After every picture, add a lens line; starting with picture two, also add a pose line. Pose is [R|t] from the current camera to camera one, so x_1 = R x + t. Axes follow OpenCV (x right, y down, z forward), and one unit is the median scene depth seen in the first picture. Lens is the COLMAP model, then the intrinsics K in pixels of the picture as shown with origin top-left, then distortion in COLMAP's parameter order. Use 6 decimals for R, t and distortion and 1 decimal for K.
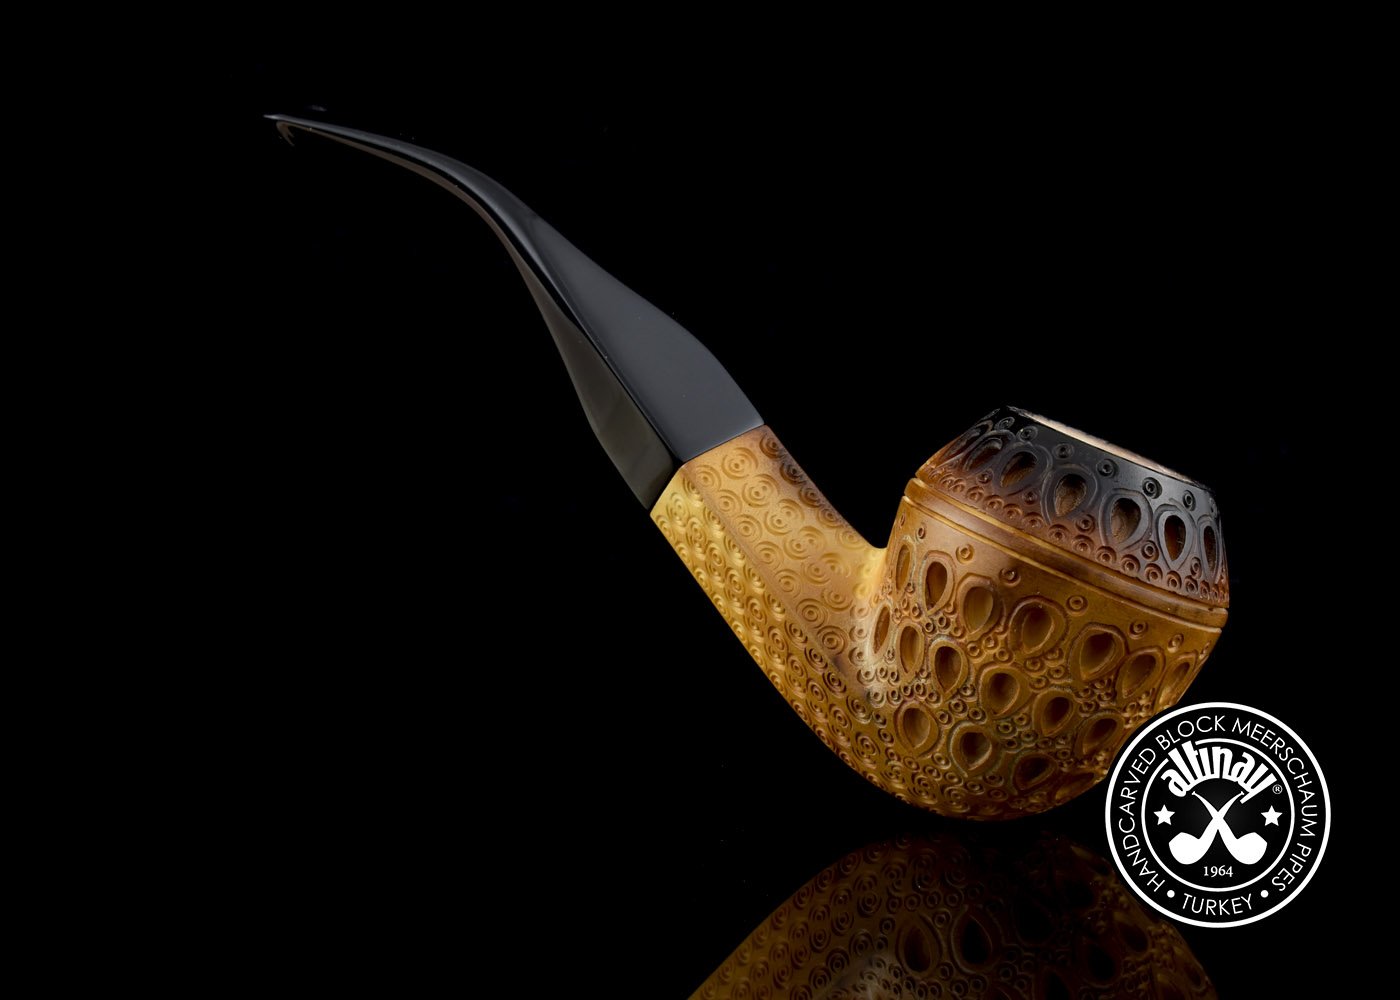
lens RADIAL K [[3314.4, 0, 700.0], [0, 3314.4, 500.0], [0, 0, 1]] dist [-0.000740, -0.104338]
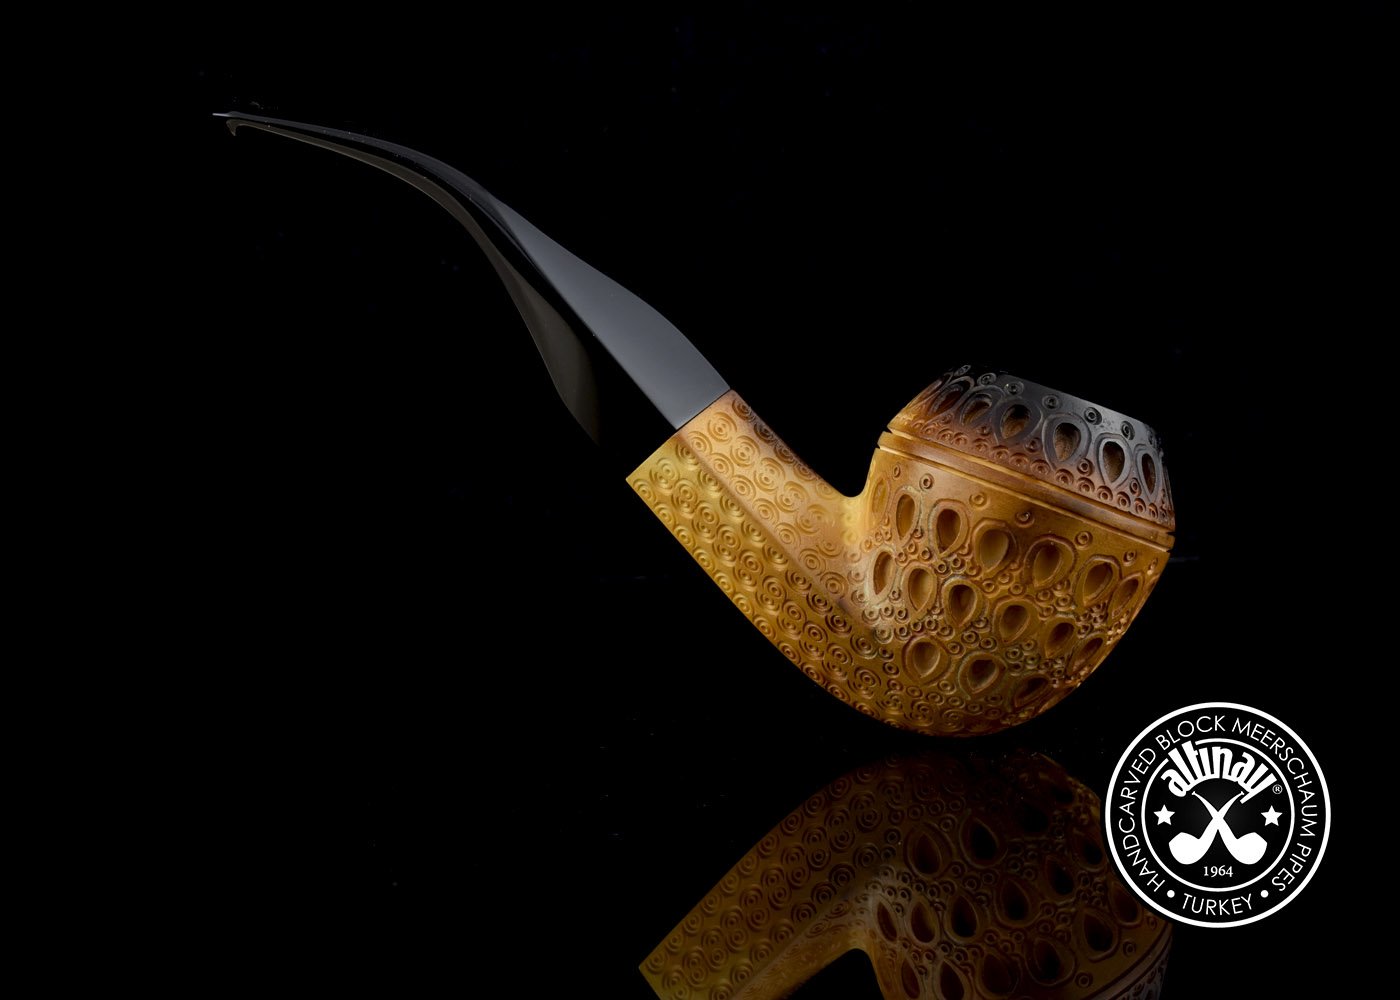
lens RADIAL K [[3314.4, 0, 700.0], [0, 3314.4, 500.0], [0, 0, 1]] dist [-0.000740, -0.104338]
pose [[0.952569, -0.068099, 0.296605, -0.331698], [0.055943, 0.997217, 0.049291, -0.043027], [-0.299136, -0.030360, 0.953727, -0.028593]]
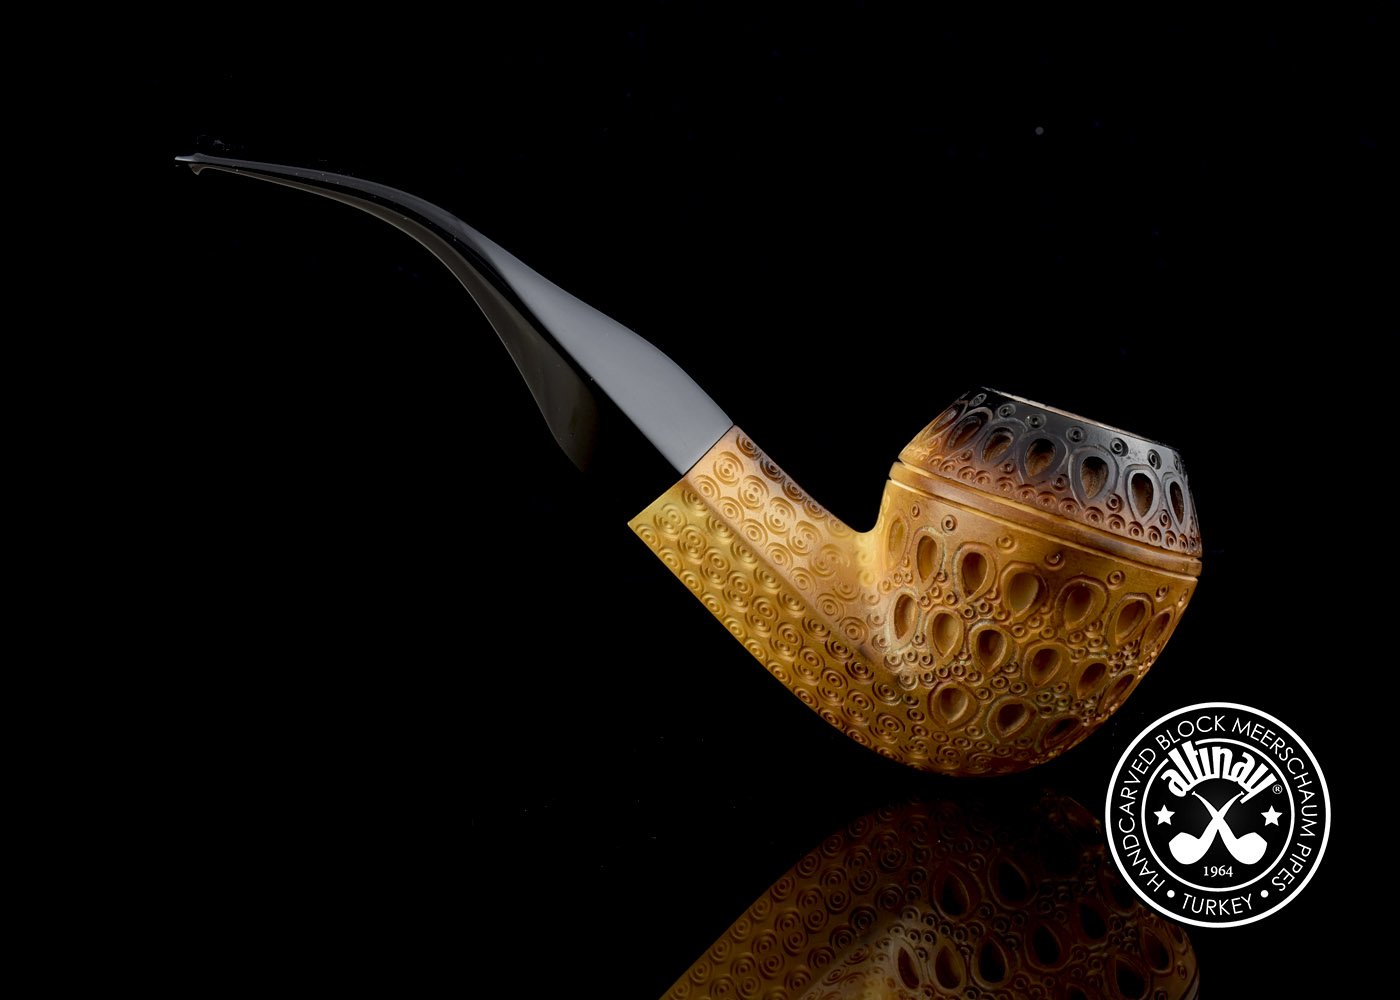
lens RADIAL K [[3314.4, 0, 700.0], [0, 3314.4, 500.0], [0, 0, 1]] dist [-0.000740, -0.104338]
pose [[0.932078, -0.126456, 0.339469, -0.363571], [0.092026, 0.989007, 0.115742, -0.127063], [-0.350374, -0.076640, 0.933469, 0.043814]]
